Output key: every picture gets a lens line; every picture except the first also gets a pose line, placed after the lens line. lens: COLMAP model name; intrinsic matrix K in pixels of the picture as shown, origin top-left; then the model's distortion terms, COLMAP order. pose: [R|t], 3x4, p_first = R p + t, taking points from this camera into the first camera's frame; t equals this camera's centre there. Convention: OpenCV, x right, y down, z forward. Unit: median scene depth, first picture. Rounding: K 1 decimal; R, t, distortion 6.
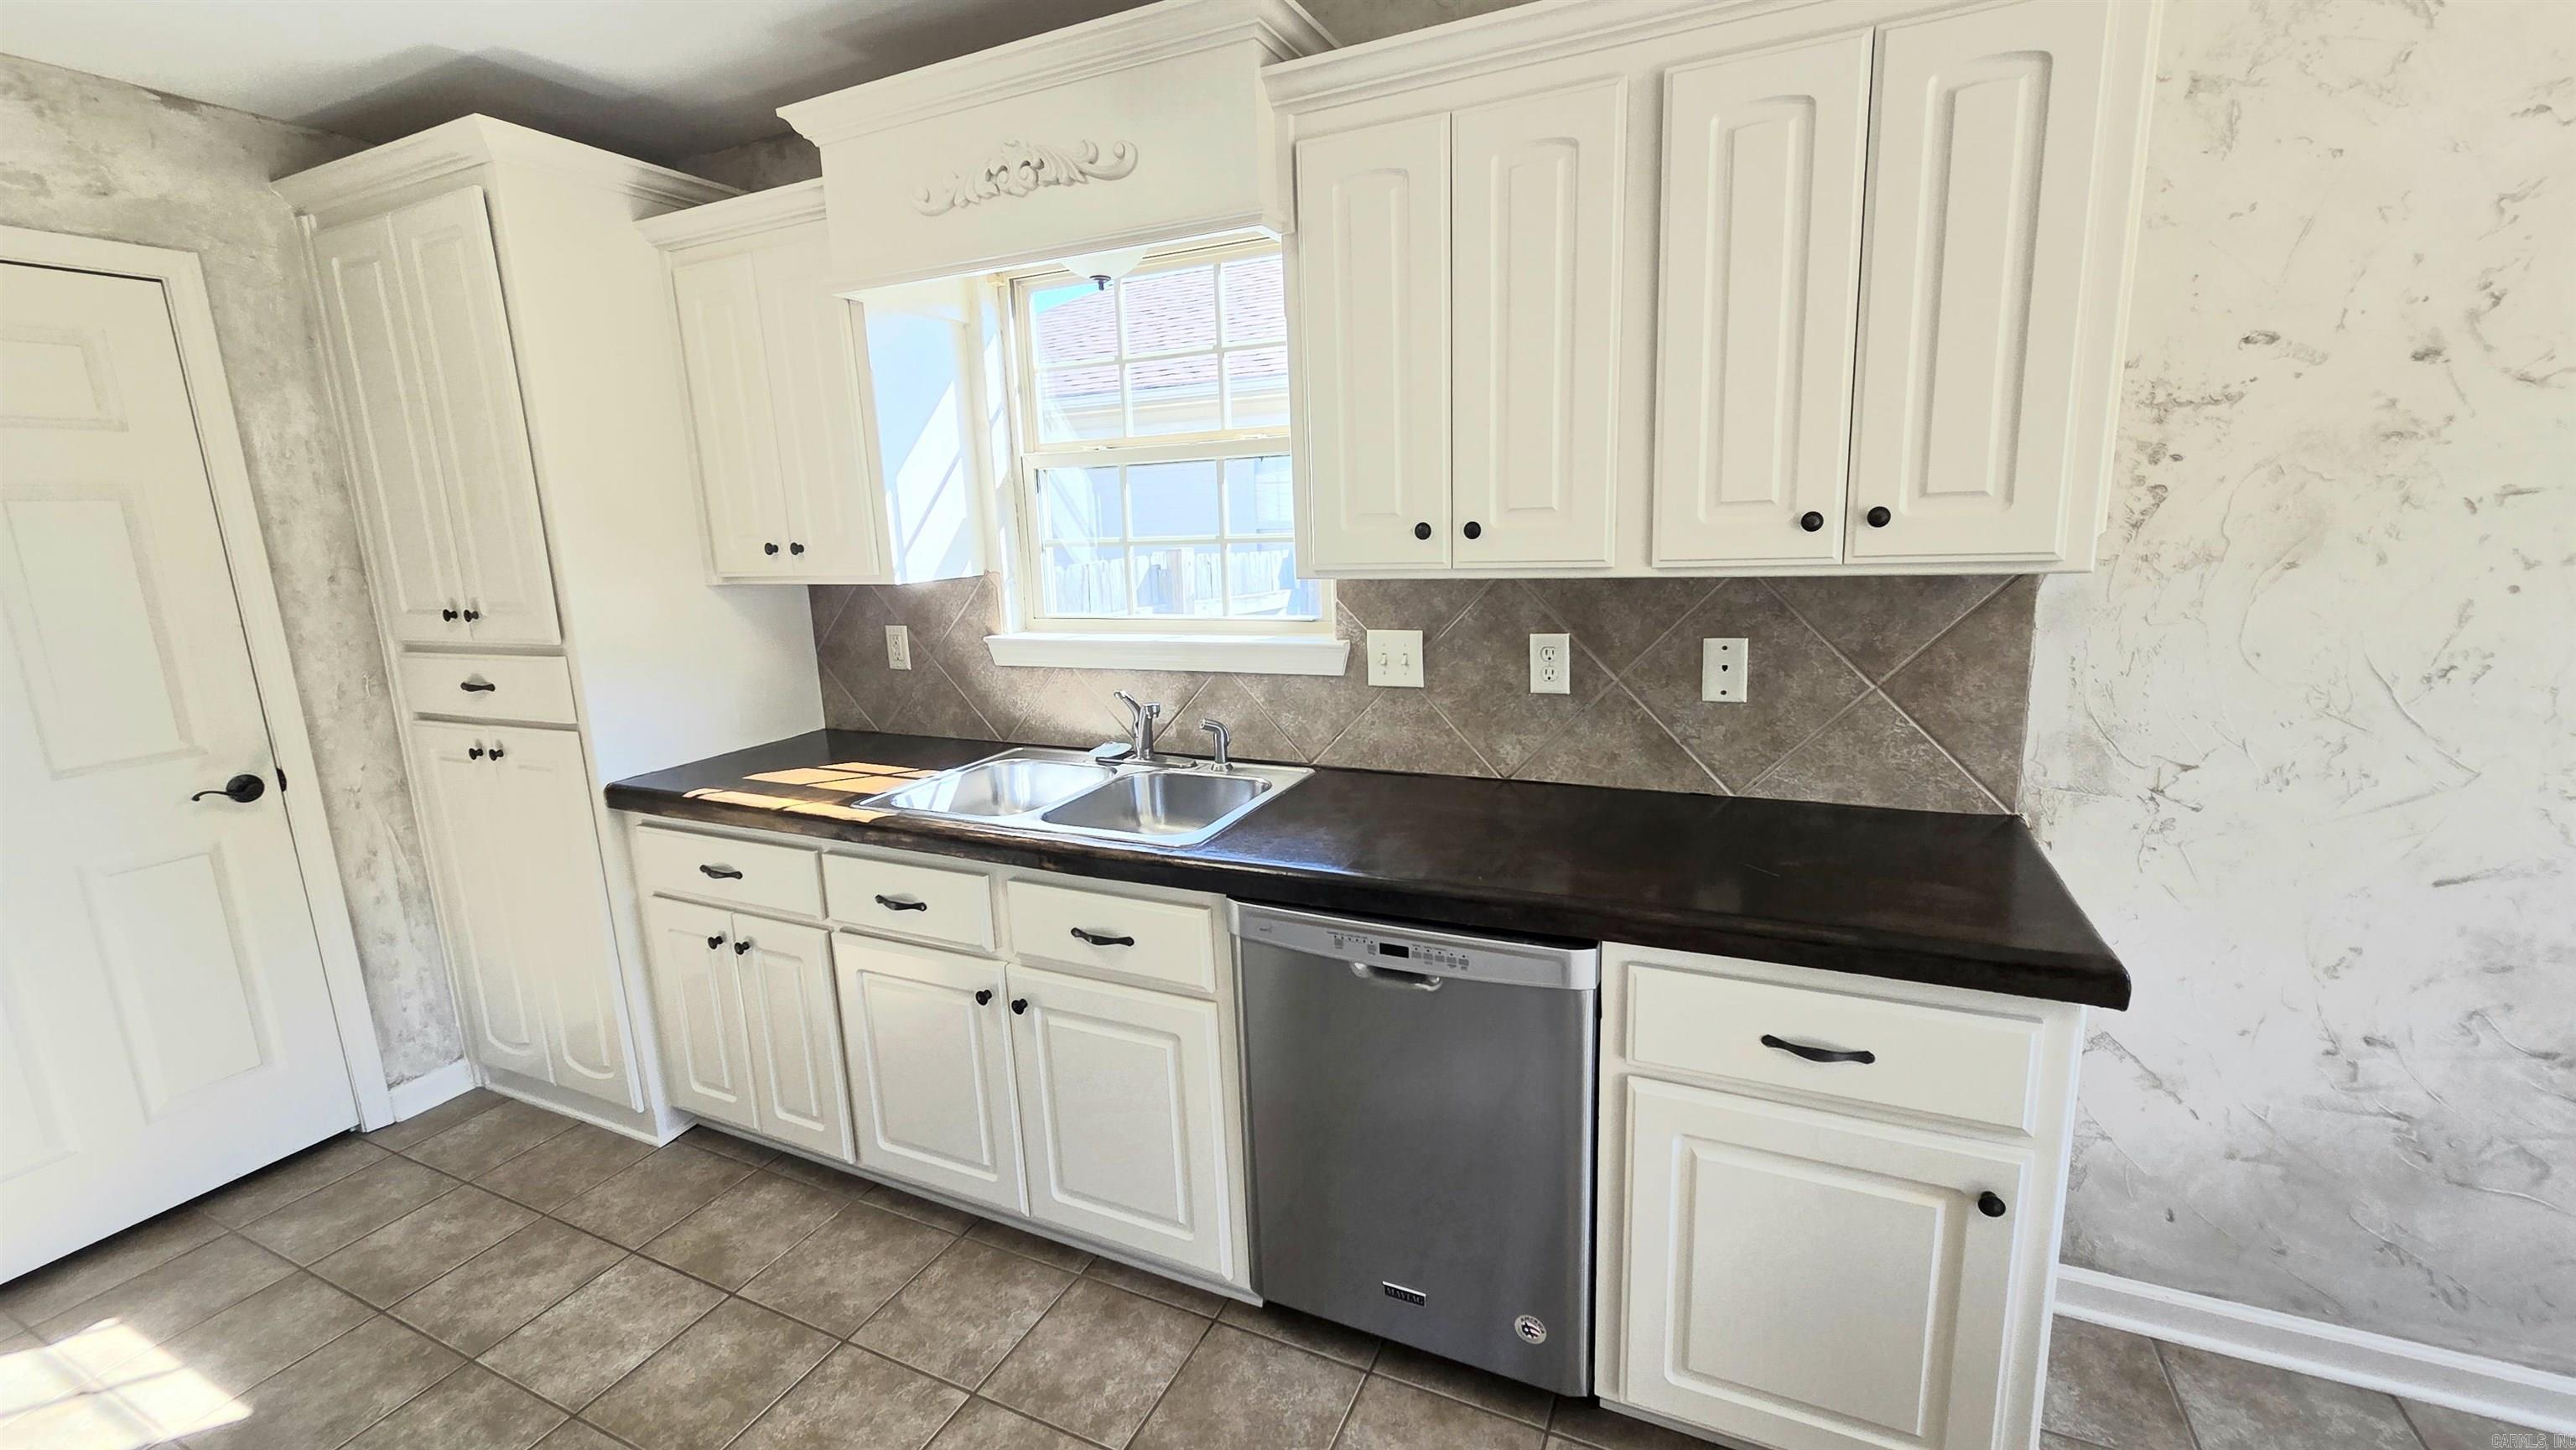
lens RADIAL K [[1049.6, 0, 1287.8], [0, 1049.6, 713.6], [0, 0, 1]] dist [0.000618, -0.000141]
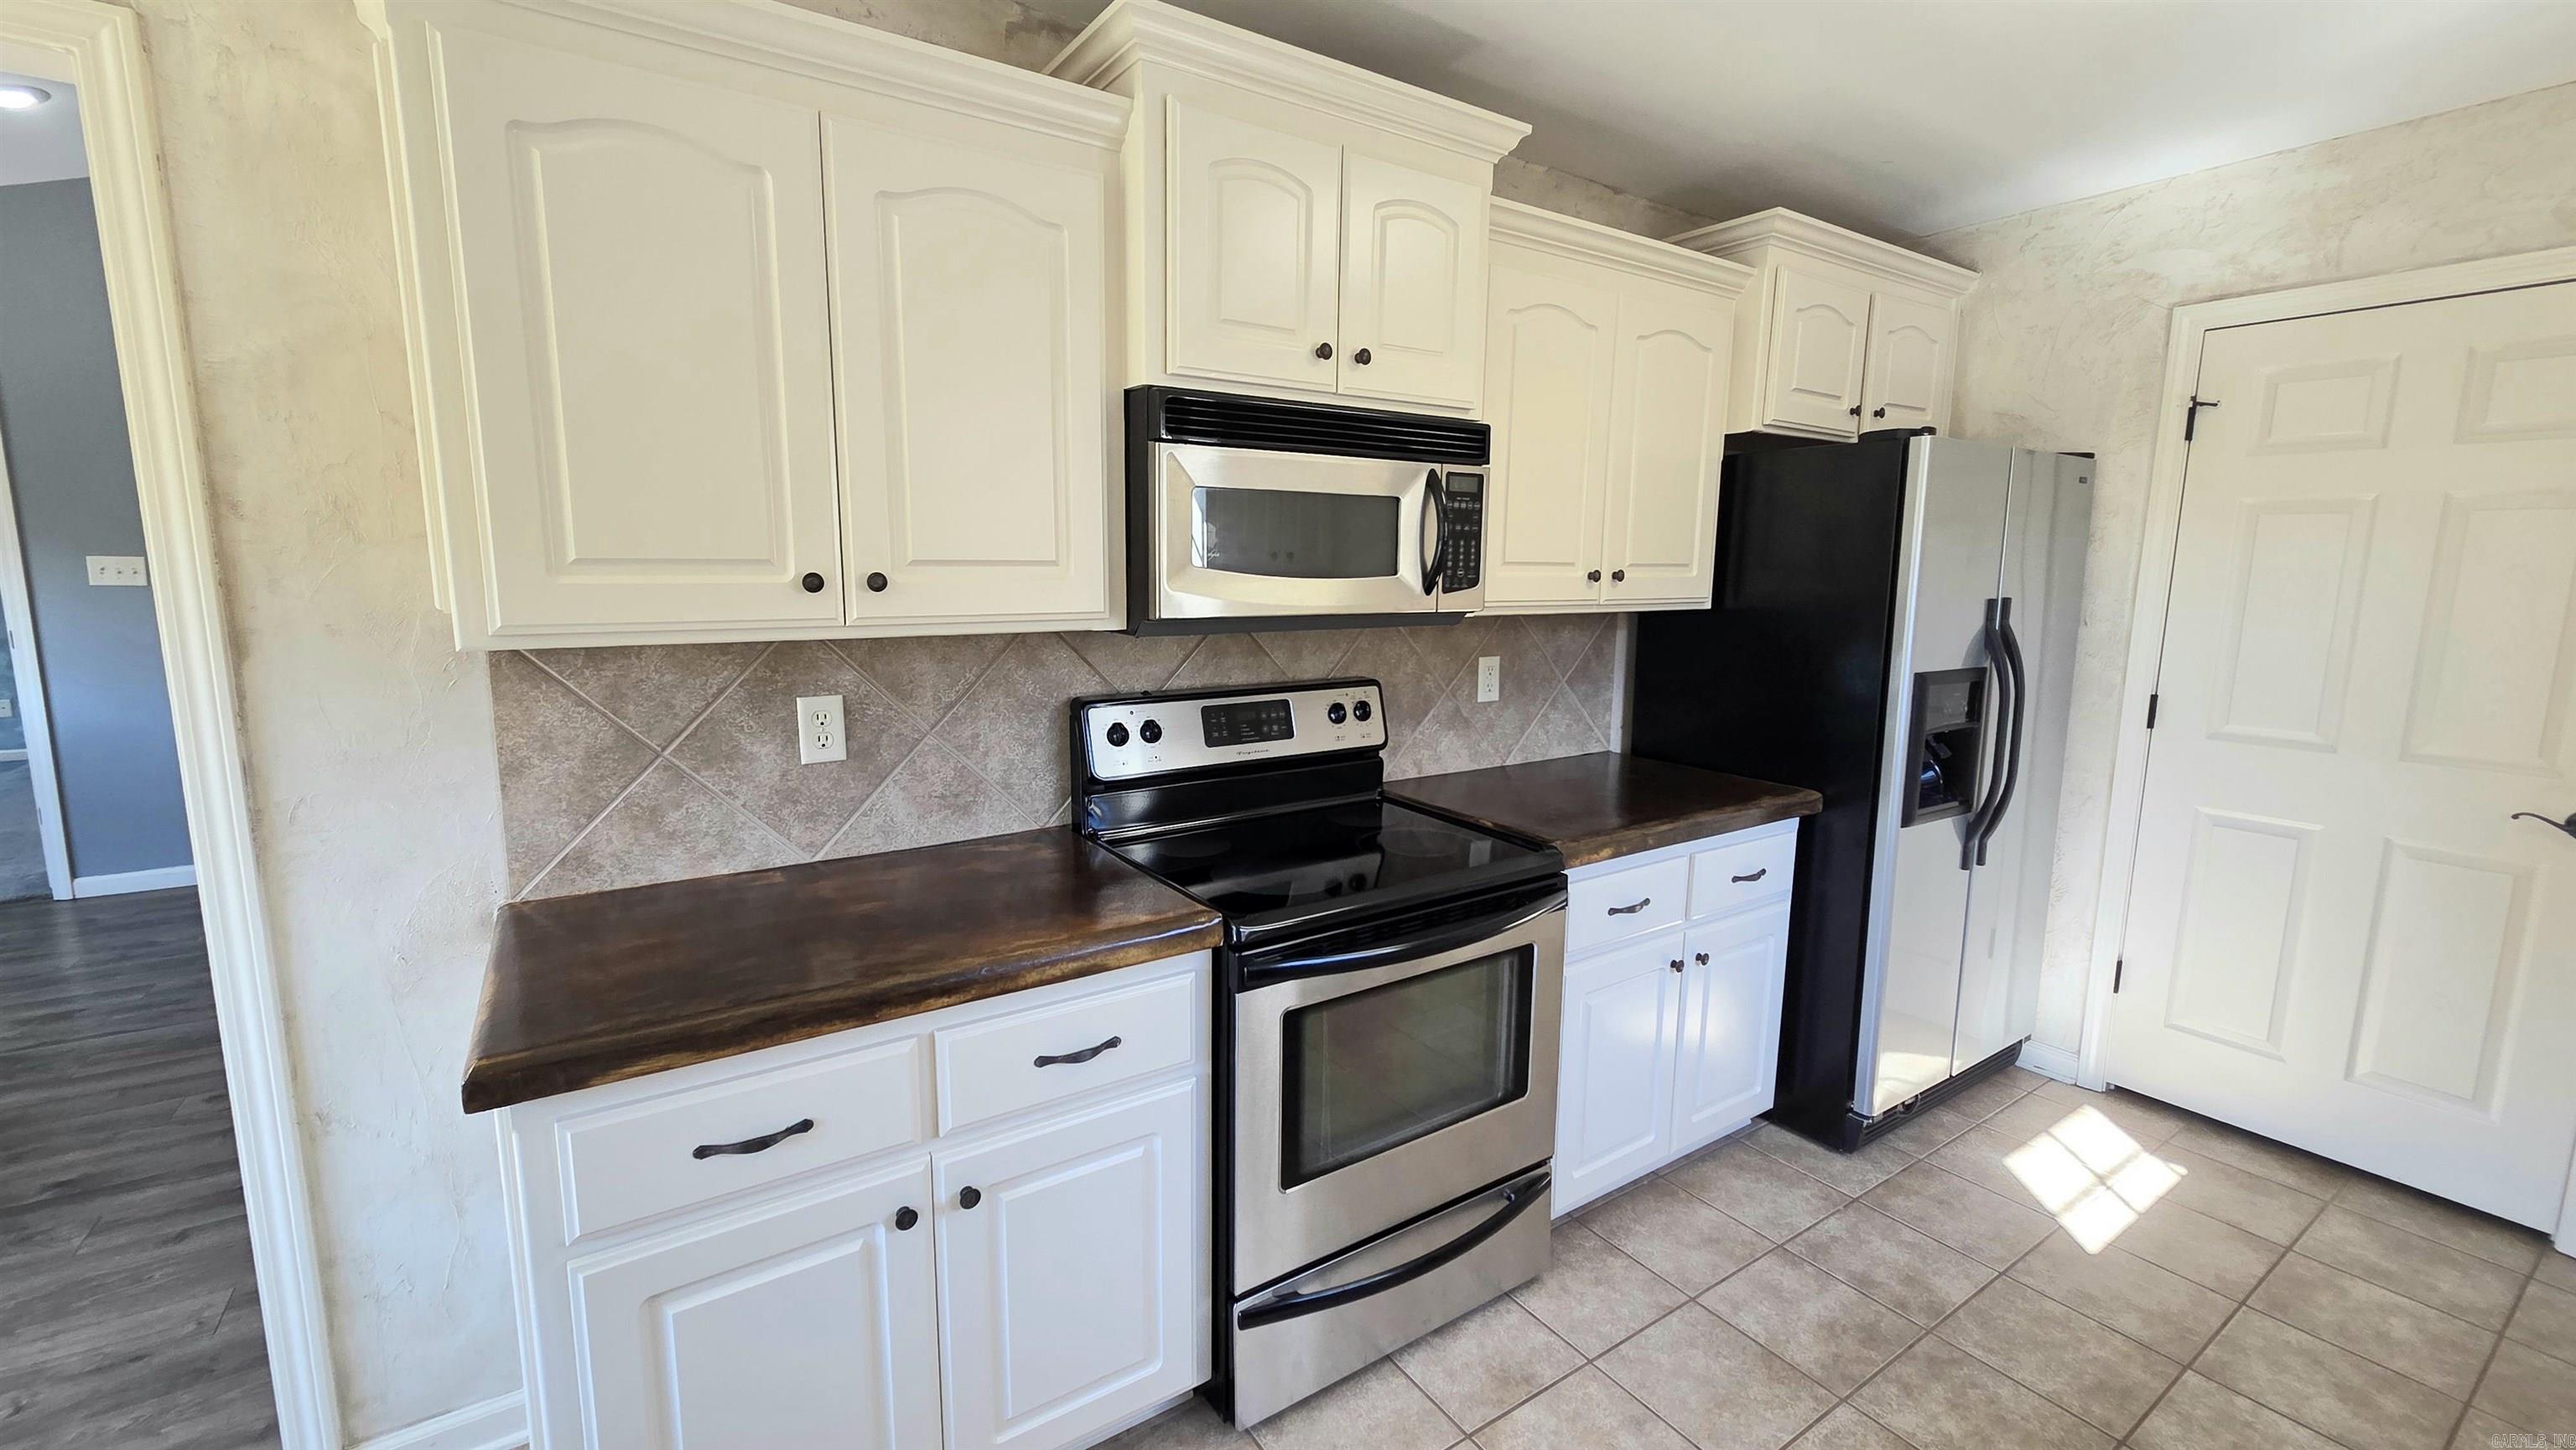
lens RADIAL K [[1049.6, 0, 1287.8], [0, 1049.6, 713.6], [0, 0, 1]] dist [0.000618, -0.000141]
pose [[-0.514021, 0.161286, -0.842478, 0.410876], [-0.156858, 0.947928, 0.277178, -0.120288], [0.843313, 0.274624, -0.461957, 0.562829]]
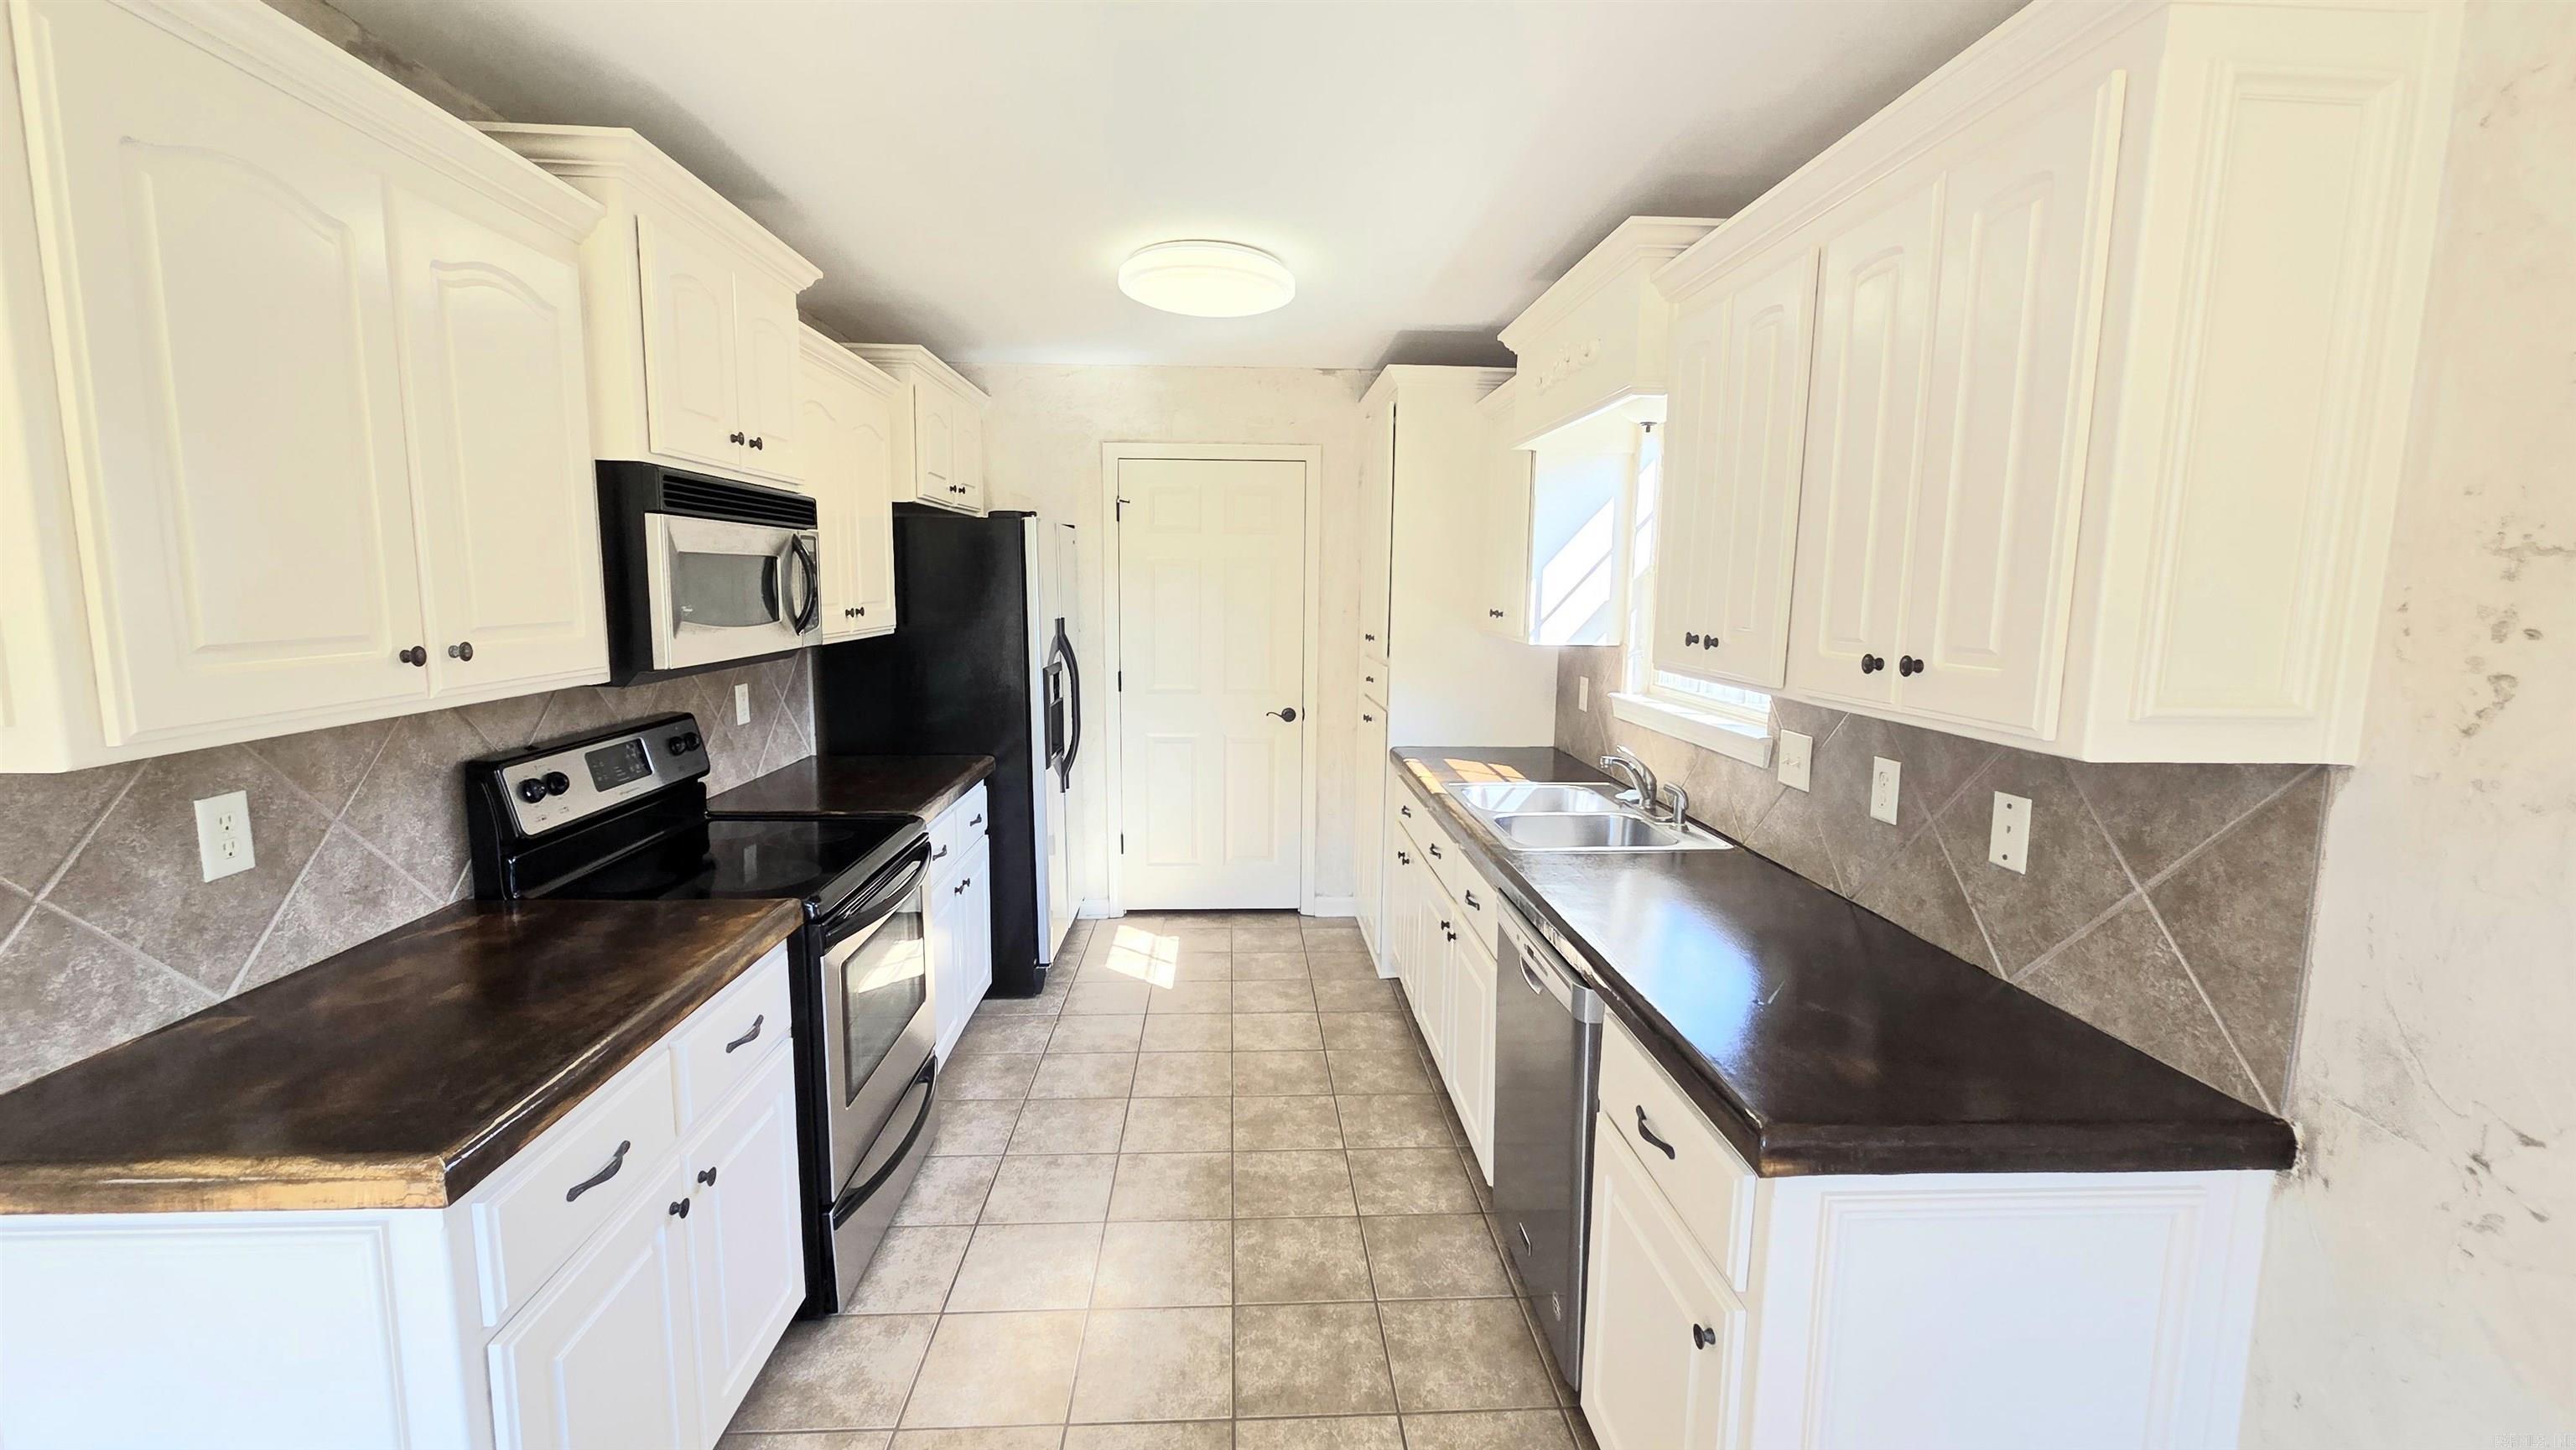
lens RADIAL K [[1049.6, 0, 1287.8], [0, 1049.6, 713.6], [0, 0, 1]] dist [0.000618, -0.000141]
pose [[0.474675, 0.155331, -0.866346, 0.866672], [-0.200127, 0.977570, 0.065622, -0.074073], [0.857107, 0.142230, 0.495114, 0.046542]]
